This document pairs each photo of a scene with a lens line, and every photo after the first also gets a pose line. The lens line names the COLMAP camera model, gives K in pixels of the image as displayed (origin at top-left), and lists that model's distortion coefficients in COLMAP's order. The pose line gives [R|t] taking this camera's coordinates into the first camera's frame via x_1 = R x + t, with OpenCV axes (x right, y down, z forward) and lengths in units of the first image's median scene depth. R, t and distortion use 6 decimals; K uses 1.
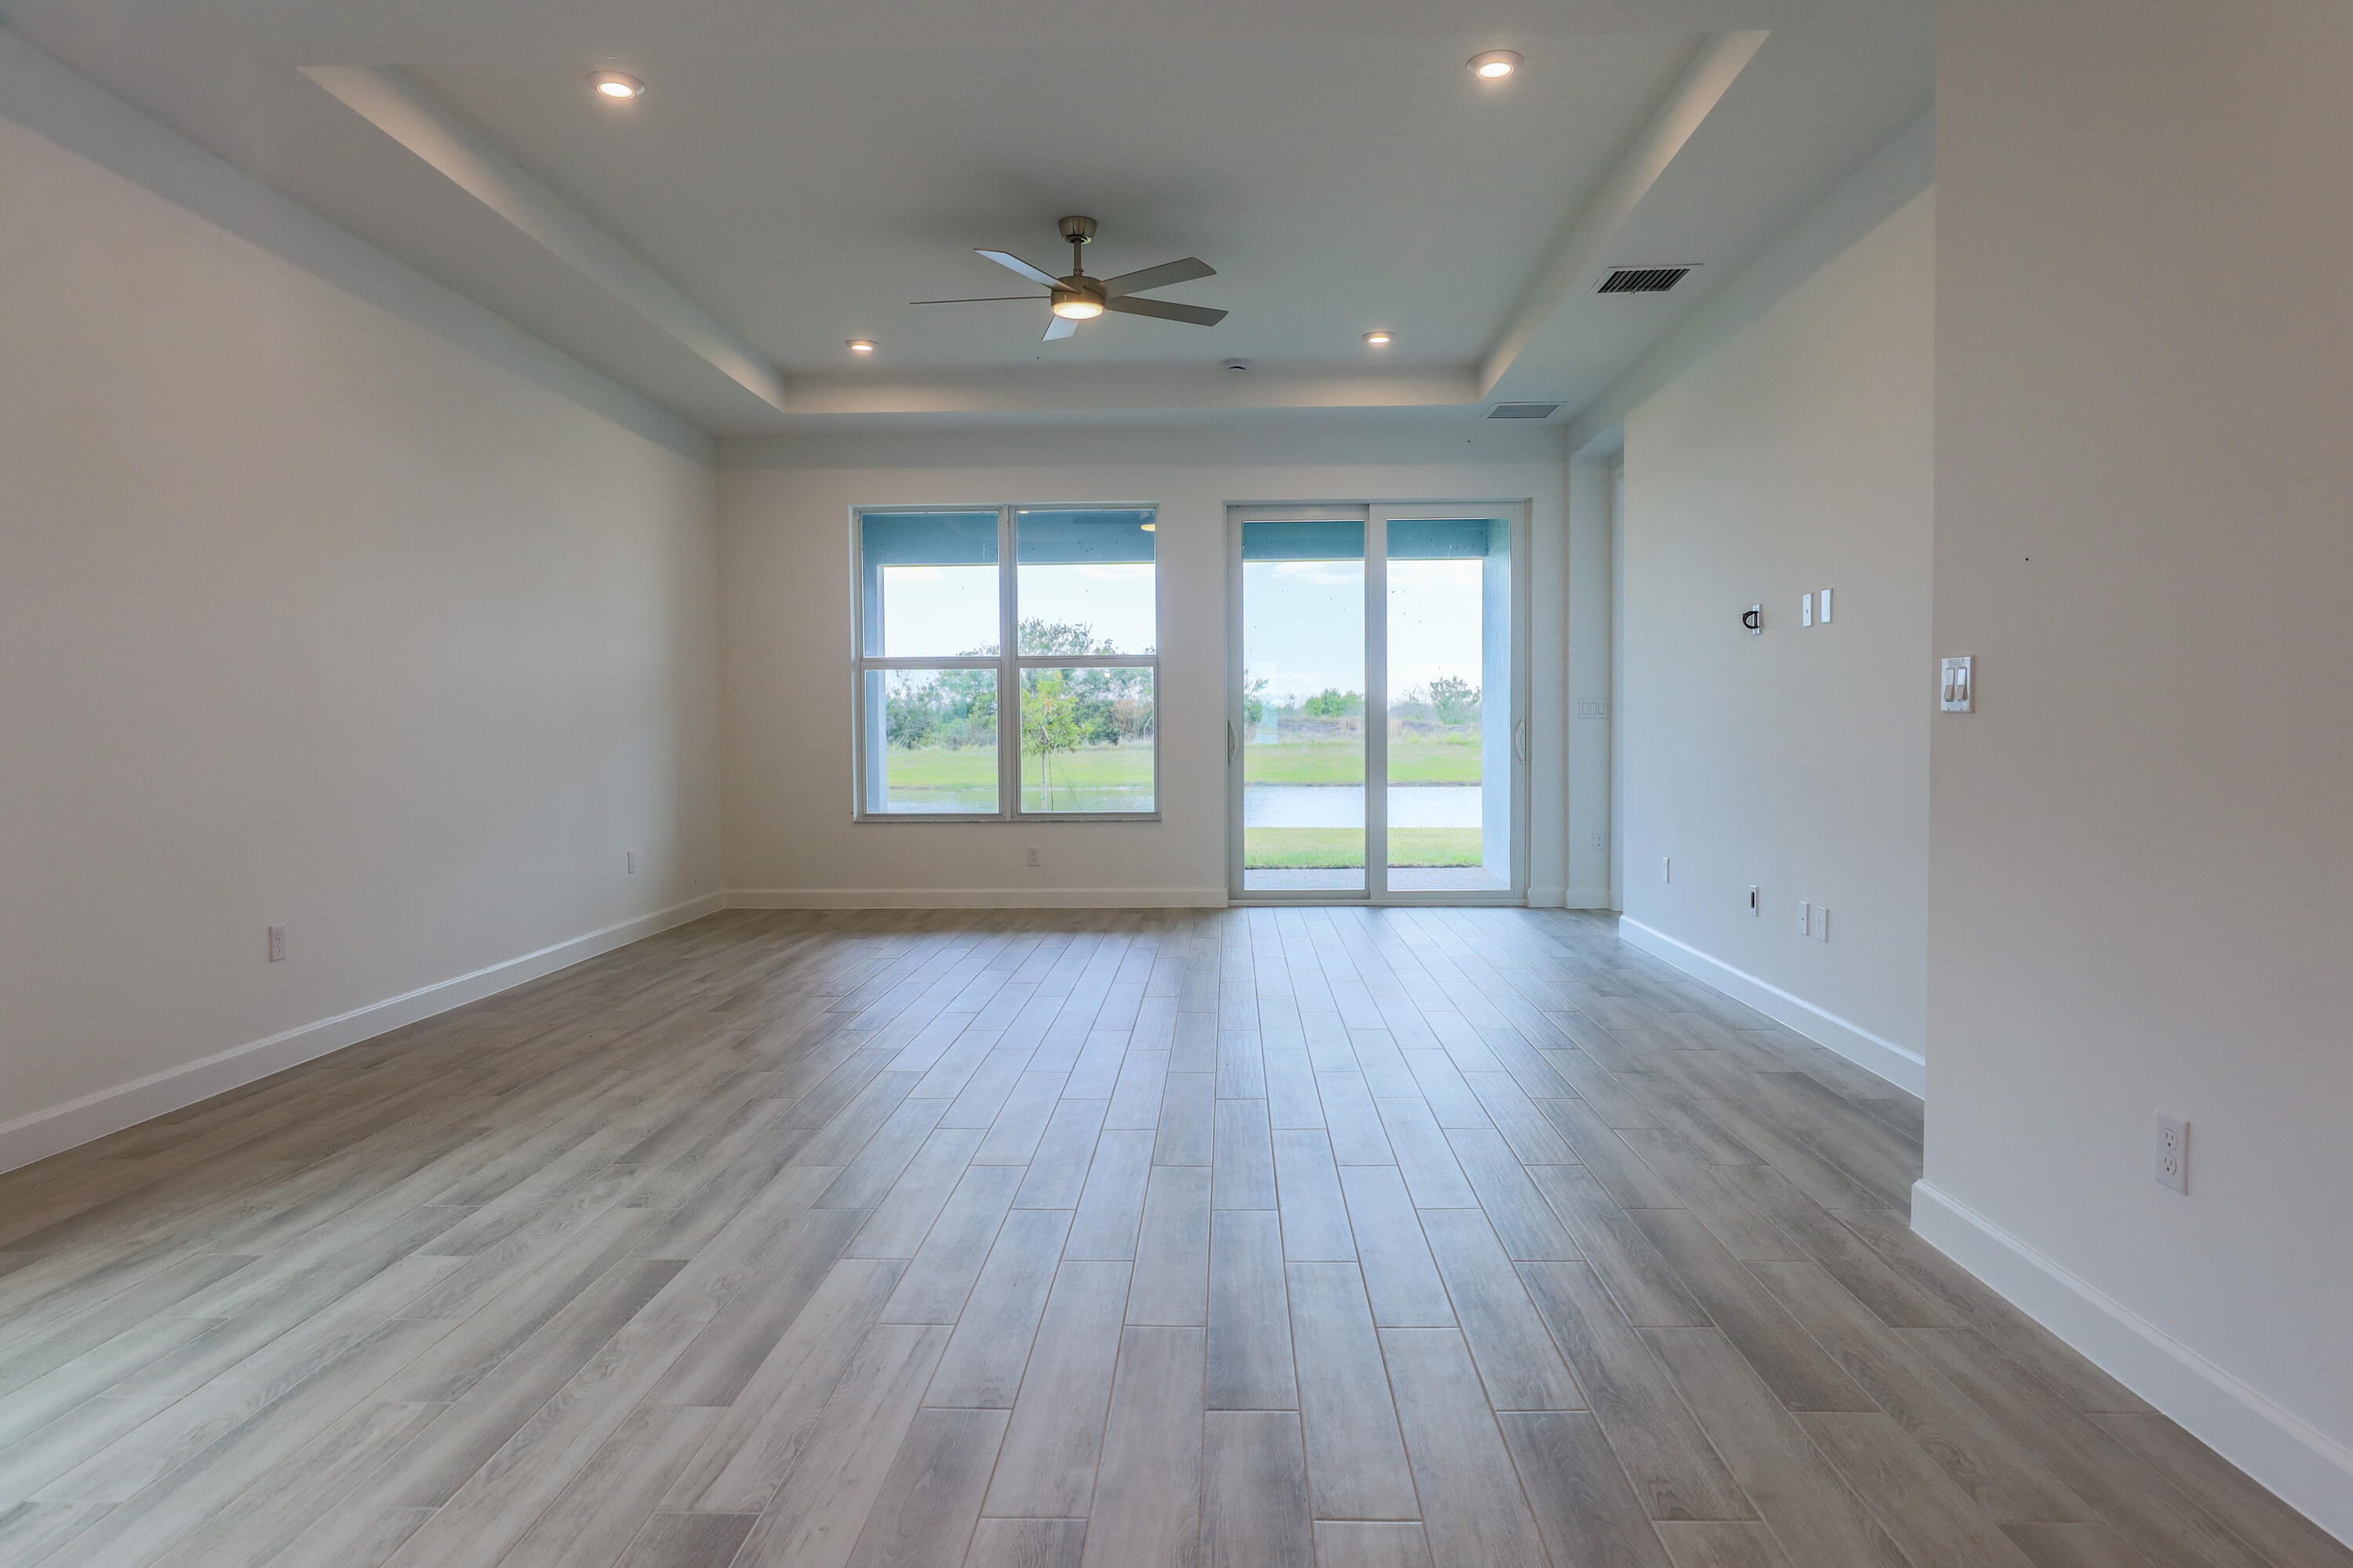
lens RADIAL K [[1371.0, 0, 1178.7], [0, 1371.0, 778.2], [0, 0, 1]] dist [-0.001251, 0.000036]
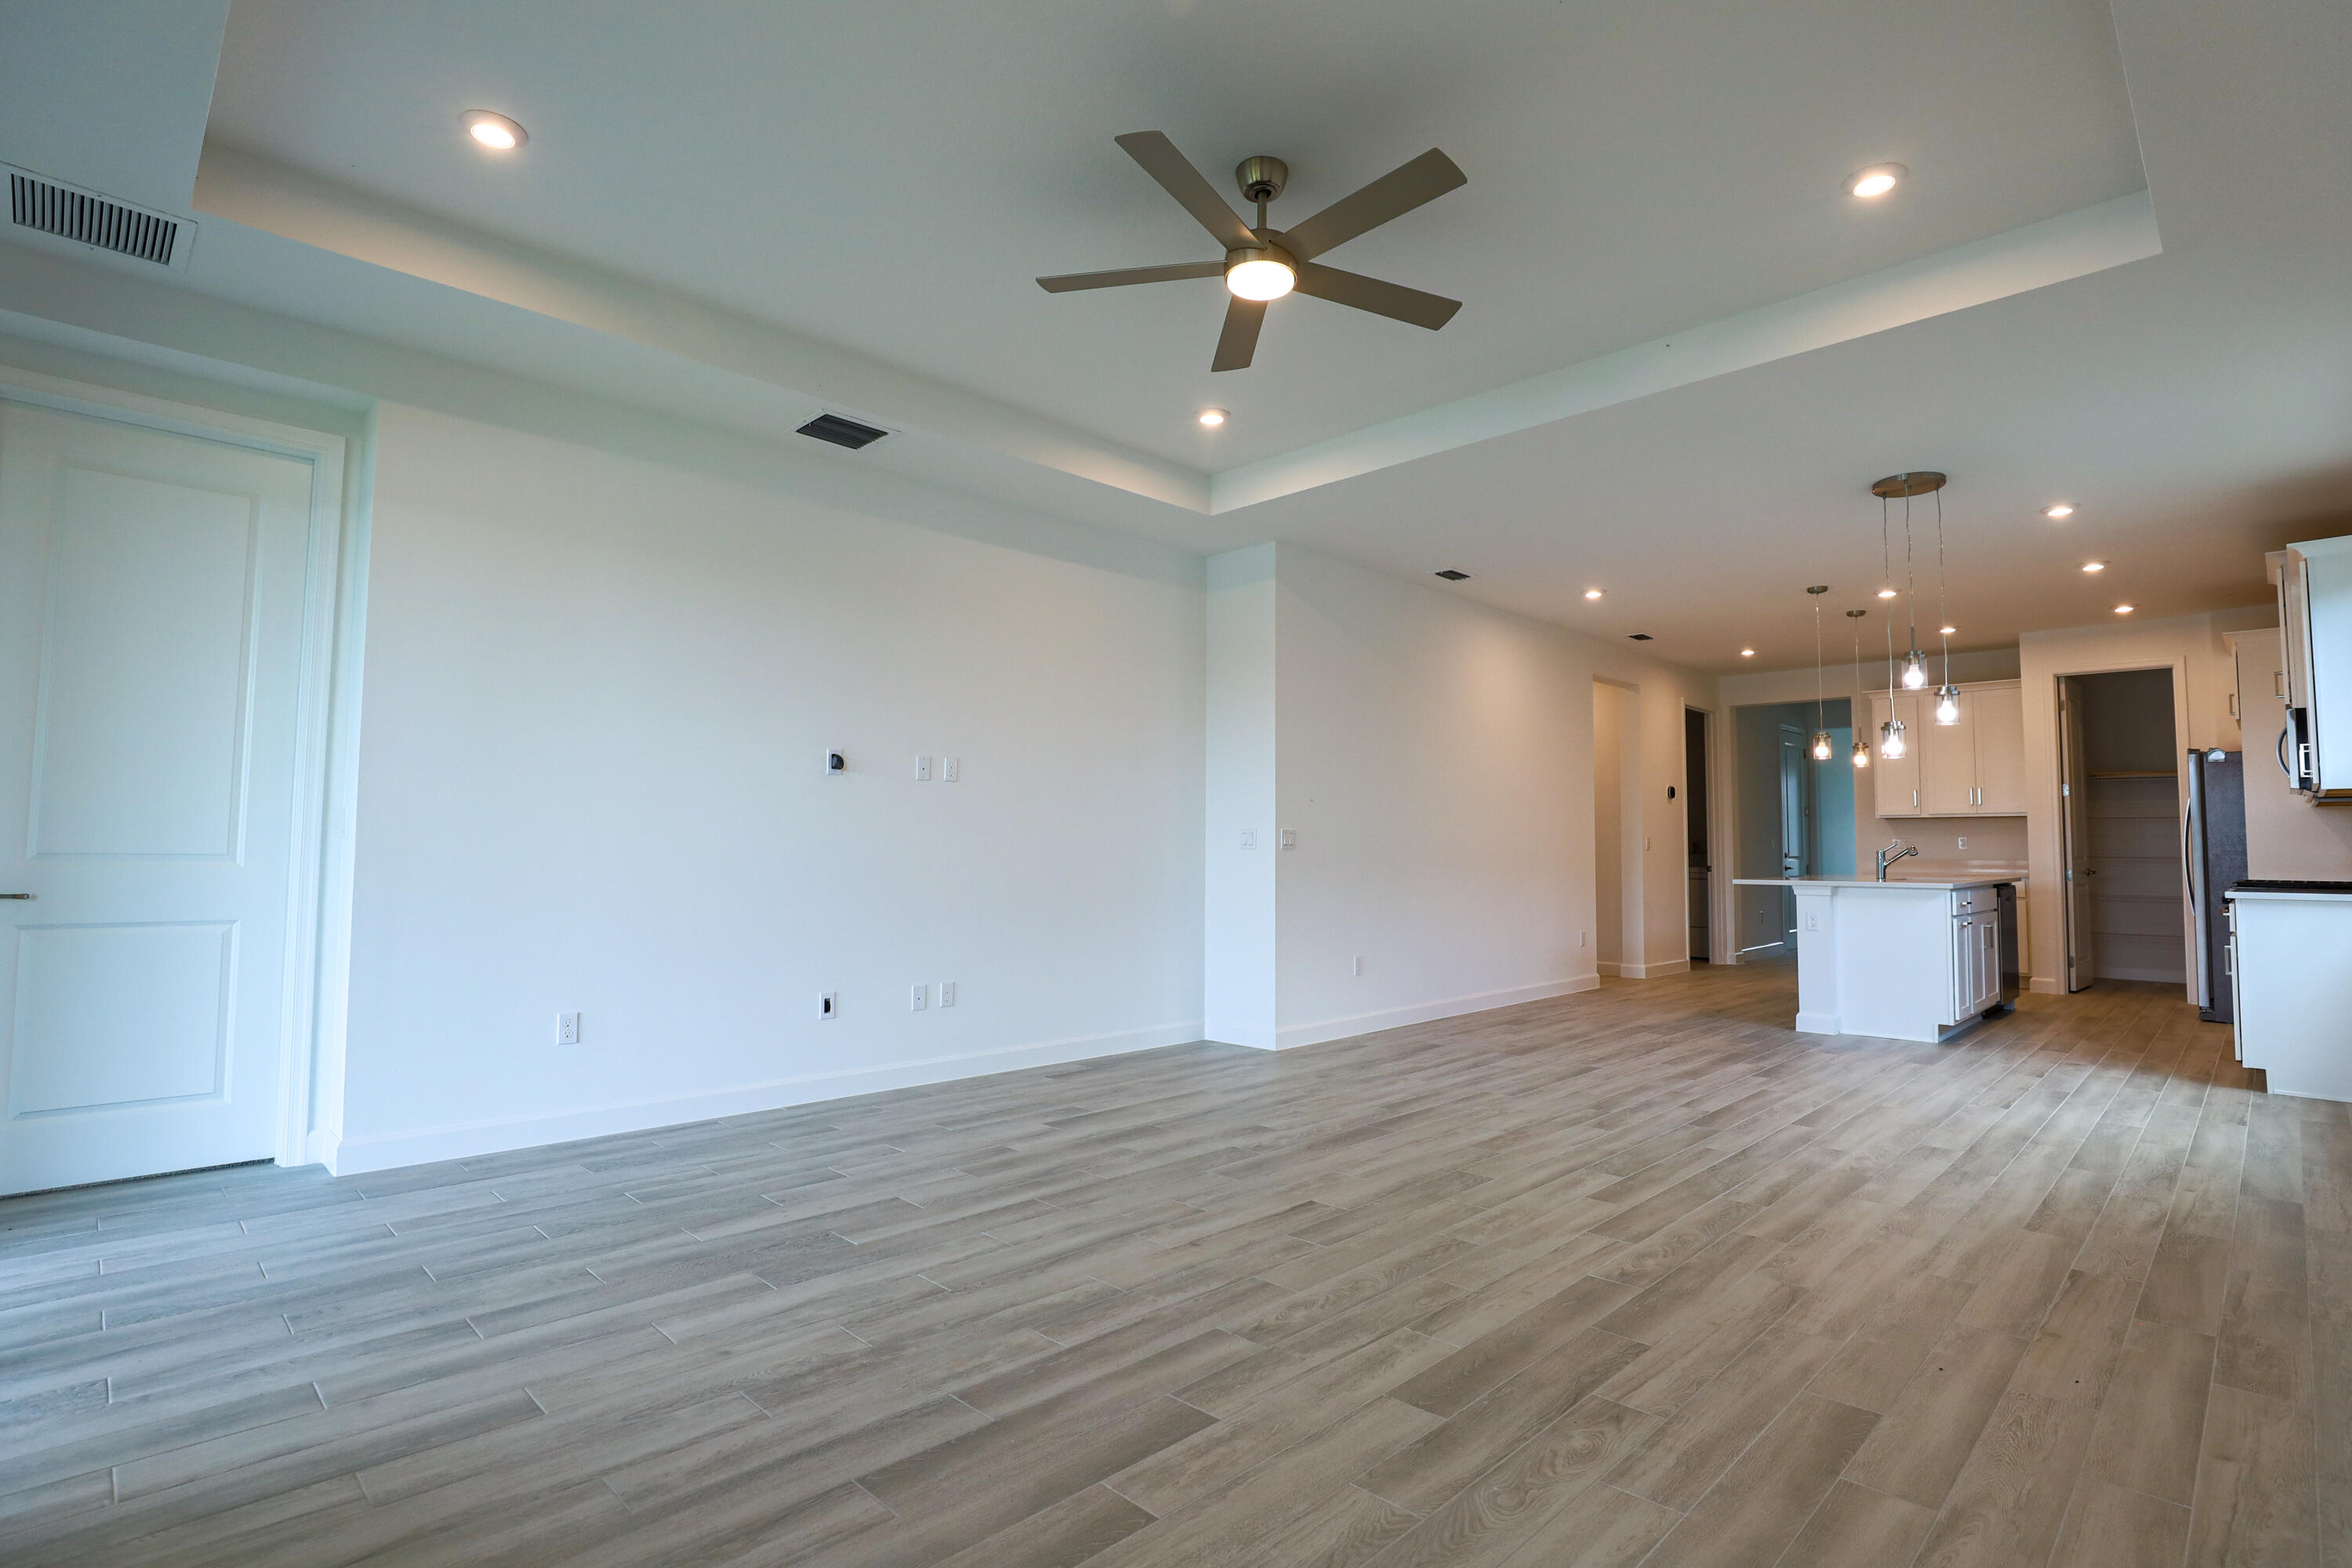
lens RADIAL K [[1128.6, 0, 1183.9], [0, 1128.6, 787.3], [0, 0, 1]] dist [-0.016227, 0.008160]
pose [[-0.730158, 0.042255, 0.681971, -0.635166], [0.023896, 0.999055, -0.036317, -0.073911], [-0.682861, -0.010220, -0.730477, 2.102113]]
